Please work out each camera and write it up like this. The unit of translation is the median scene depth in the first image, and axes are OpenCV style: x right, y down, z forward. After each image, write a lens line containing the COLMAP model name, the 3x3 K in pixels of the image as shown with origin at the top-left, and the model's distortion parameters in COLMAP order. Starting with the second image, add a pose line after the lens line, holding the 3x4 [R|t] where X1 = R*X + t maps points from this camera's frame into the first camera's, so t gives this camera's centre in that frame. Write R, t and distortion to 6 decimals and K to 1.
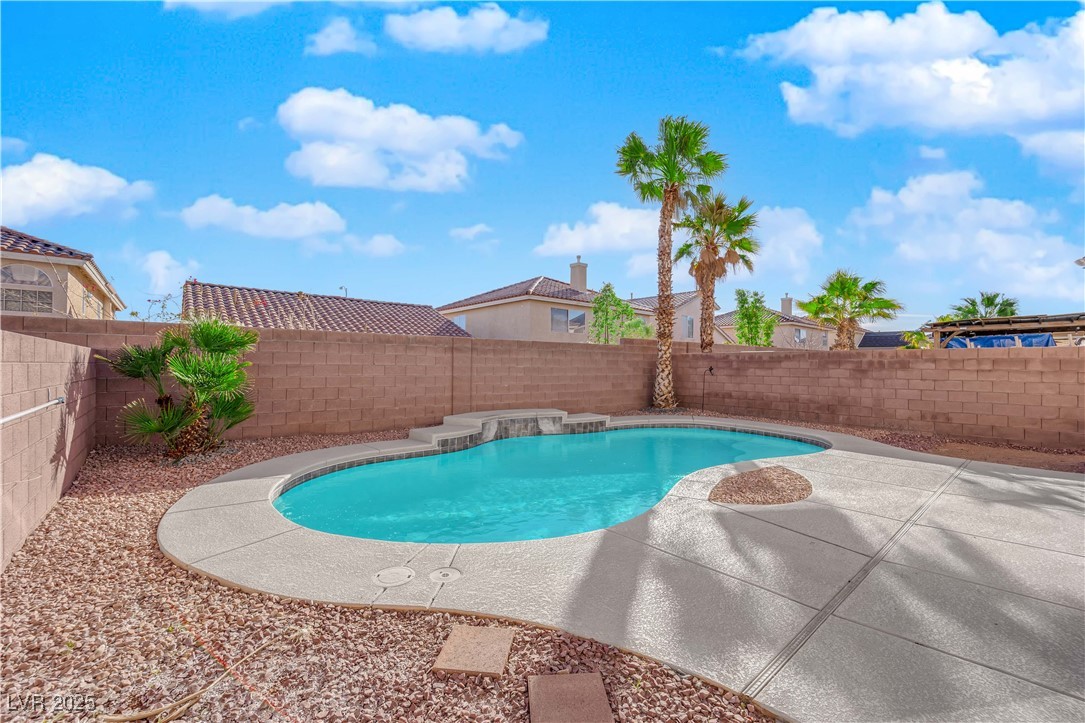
lens RADIAL K [[442.2, 0, 542.5], [0, 442.2, 361.5], [0, 0, 1]] dist [-0.018500, -0.000210]
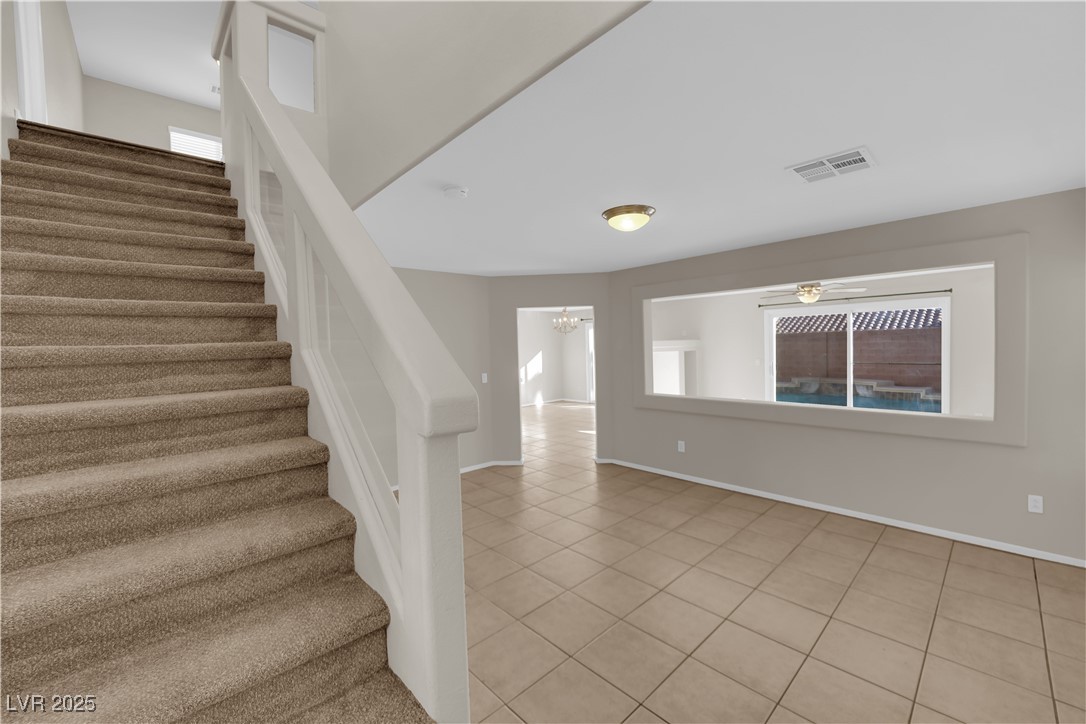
lens RADIAL K [[435.8, 0, 541.7], [0, 435.8, 359.9], [0, 0, 1]] dist [-0.014267, -0.000312]
pose [[0.034273, 0.024822, -0.999104, 1.207930], [0.037269, 0.998964, 0.026097, -0.027112], [0.998717, -0.038130, 0.033312, -0.075300]]
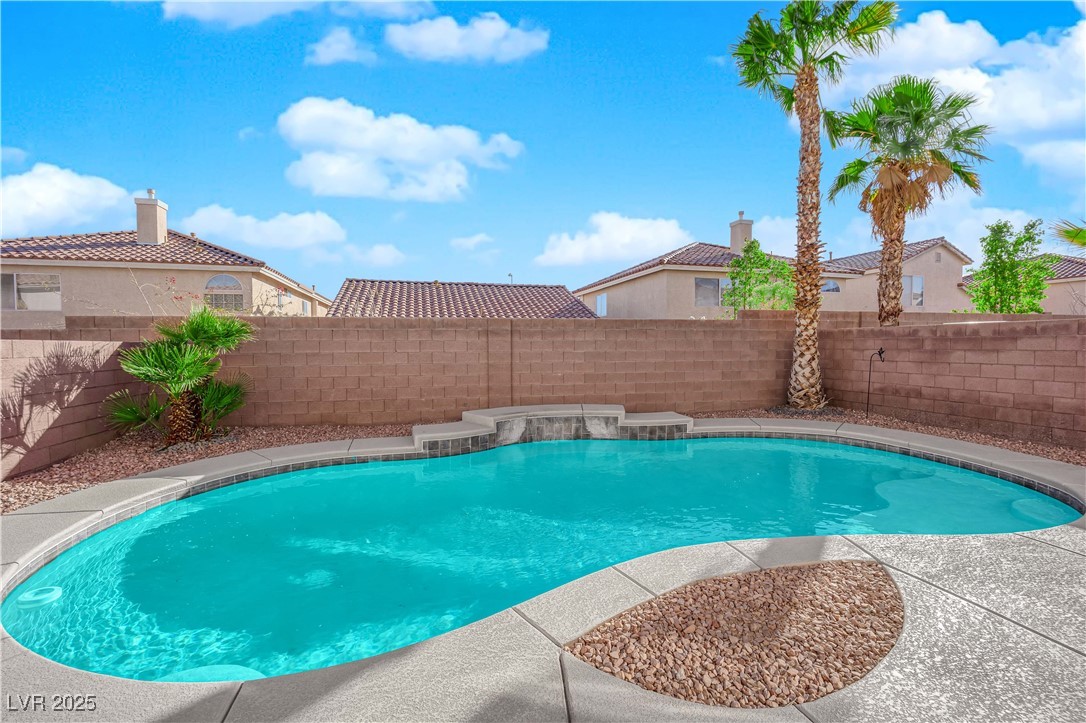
lens RADIAL K [[442.7, 0, 543.0], [0, 442.7, 361.5], [0, 0, 1]] dist [-0.015685, -0.000872]
pose [[0.907027, 0.001259, -0.421070, 0.219597], [0.017219, 0.999048, 0.040079, -0.003392], [0.420720, -0.043603, 0.906142, 0.227701]]
